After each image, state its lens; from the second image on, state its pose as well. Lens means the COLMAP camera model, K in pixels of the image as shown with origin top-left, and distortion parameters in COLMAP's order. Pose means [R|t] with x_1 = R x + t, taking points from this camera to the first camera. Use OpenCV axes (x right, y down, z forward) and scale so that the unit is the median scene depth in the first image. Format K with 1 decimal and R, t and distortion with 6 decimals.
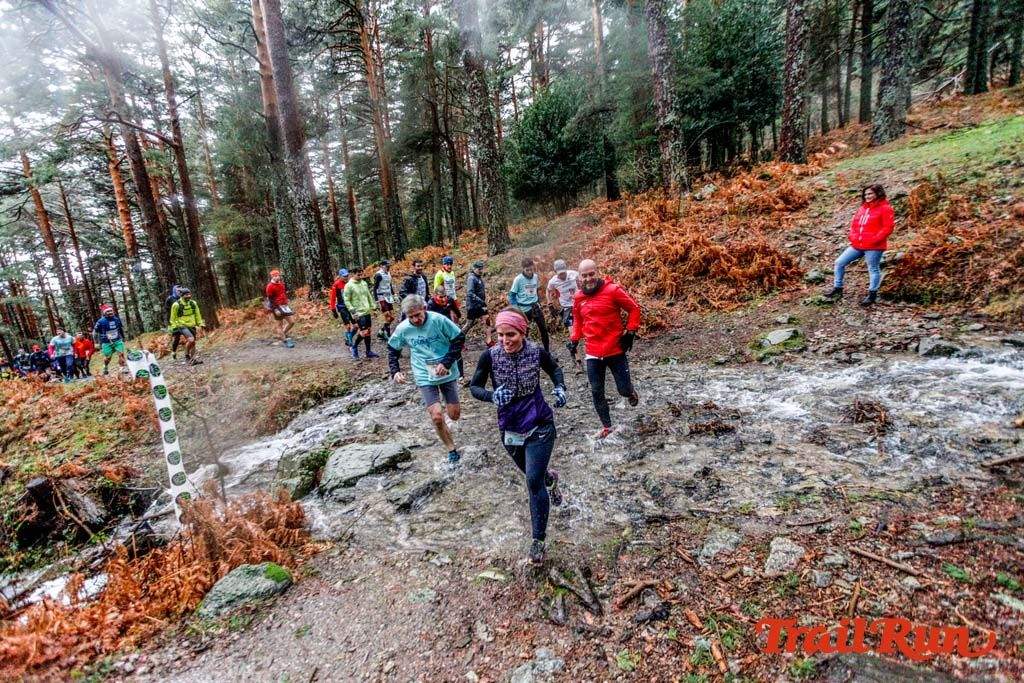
lens RADIAL K [[495.3, 0, 501.6], [0, 495.3, 342.1], [0, 0, 1]] dist [-0.033430, 0.026134]
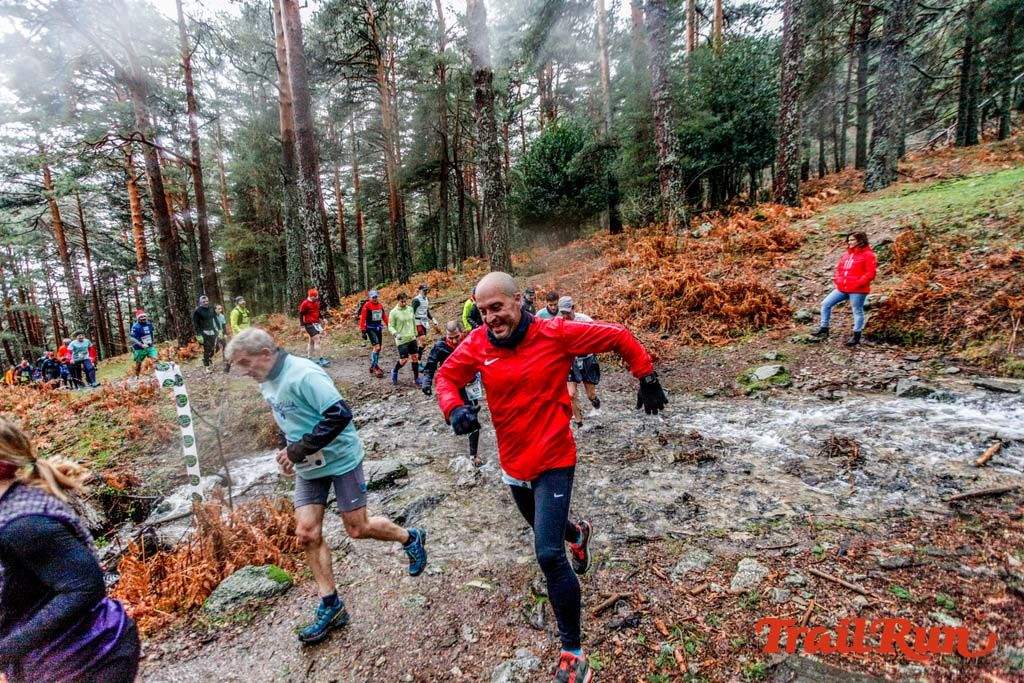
lens RADIAL K [[494.8, 0, 501.6], [0, 494.8, 341.9], [0, 0, 1]] dist [-0.036174, 0.027608]
pose [[0.999250, 0.038675, -0.001898, 0.003401], [-0.038722, 0.997901, -0.051907, 0.000146], [-0.000114, 0.051941, 0.998650, -0.030605]]
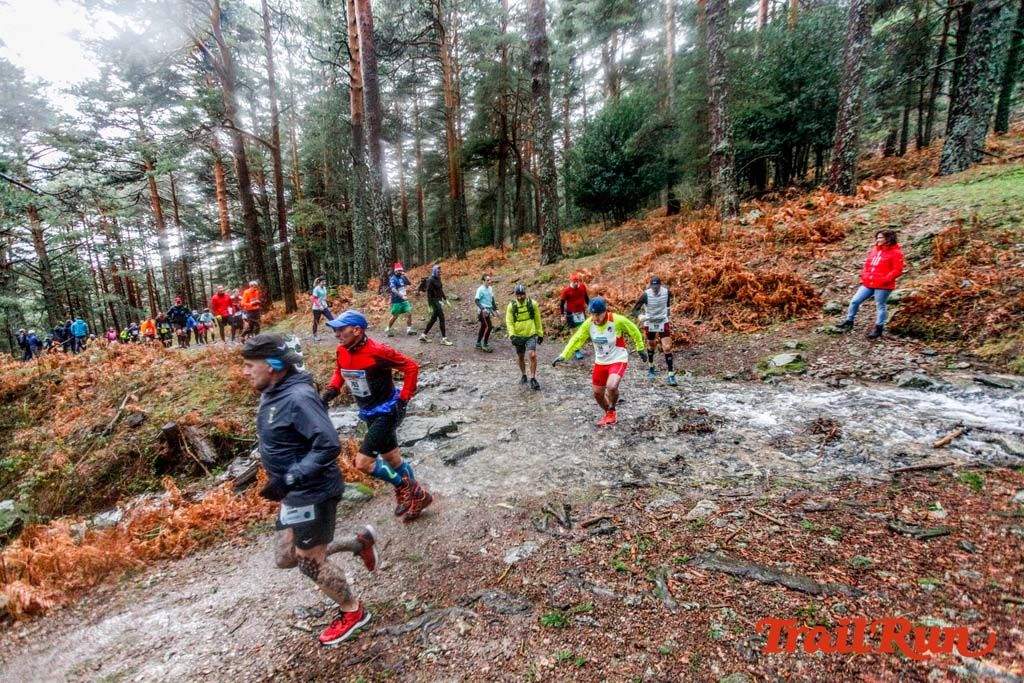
lens RADIAL K [[495.3, 0, 501.6], [0, 495.3, 342.1], [0, 0, 1]] dist [-0.033430, 0.026134]
pose [[0.991014, 0.077487, -0.109029, 0.029824], [-0.077112, 0.996993, 0.007659, -0.007527], [0.109295, 0.000817, 0.994009, -0.150326]]
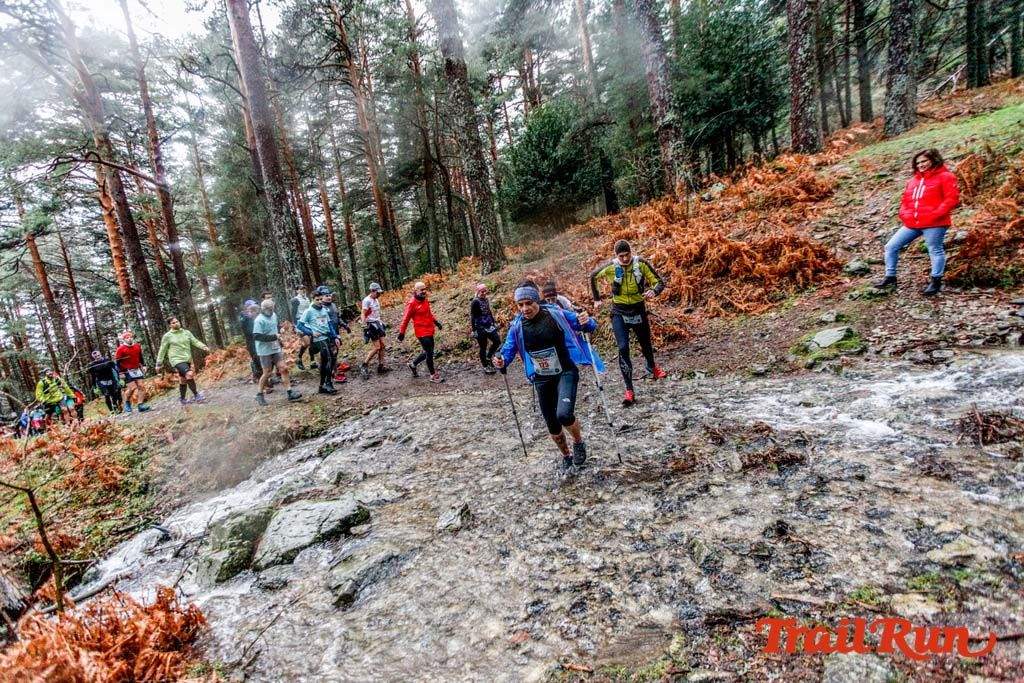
lens RADIAL K [[495.3, 0, 501.6], [0, 495.3, 342.1], [0, 0, 1]] dist [-0.033430, 0.026134]
pose [[0.998380, -0.054795, -0.015324, 0.023869], [0.053810, 0.996828, -0.058642, 0.011416], [0.018489, 0.057722, 0.998161, 0.130998]]
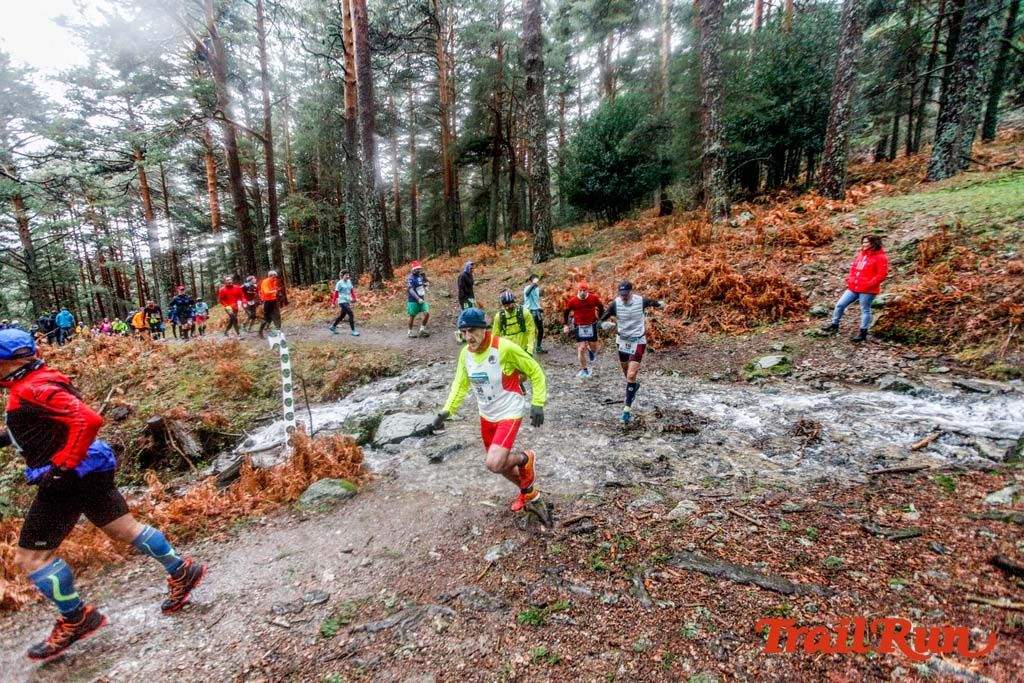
lens RADIAL K [[495.7, 0, 501.7], [0, 495.7, 342.1], [0, 0, 1]] dist [-0.034923, 0.027354]
pose [[0.991341, 0.092444, -0.093263, 0.036462], [-0.091770, 0.995714, 0.011497, -0.009310], [0.093927, -0.002838, 0.995575, -0.151106]]
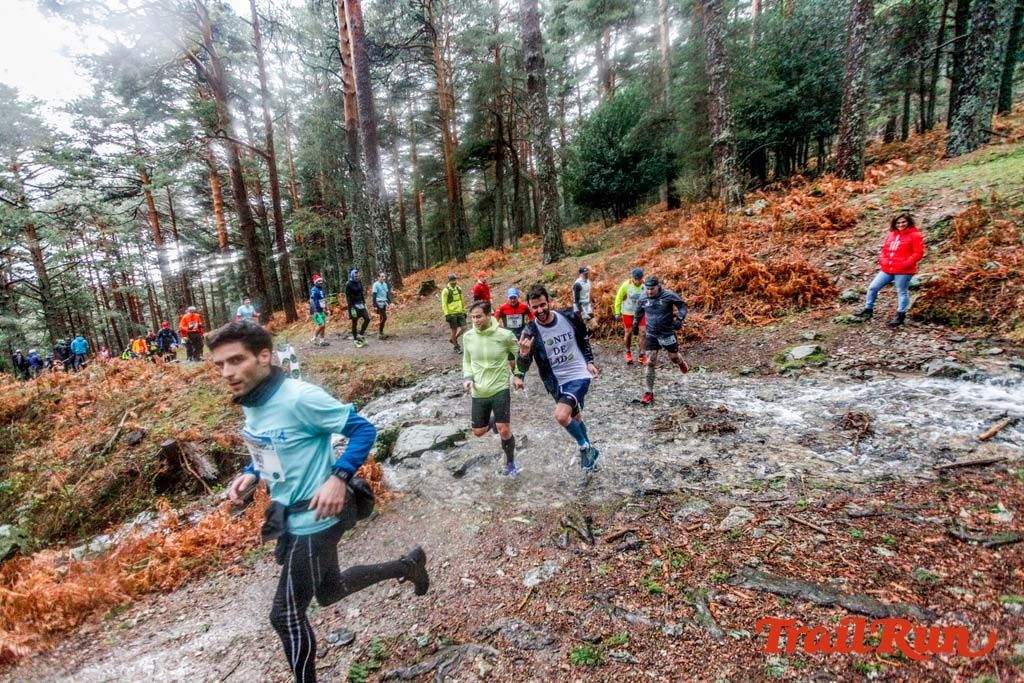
lens RADIAL K [[495.3, 0, 501.6], [0, 495.3, 342.1], [0, 0, 1]] dist [-0.033430, 0.026134]
pose [[0.992540, 0.040978, -0.114831, 0.020895], [-0.040886, 0.999159, 0.003161, -0.006726], [0.114864, 0.001558, 0.993380, -0.118030]]
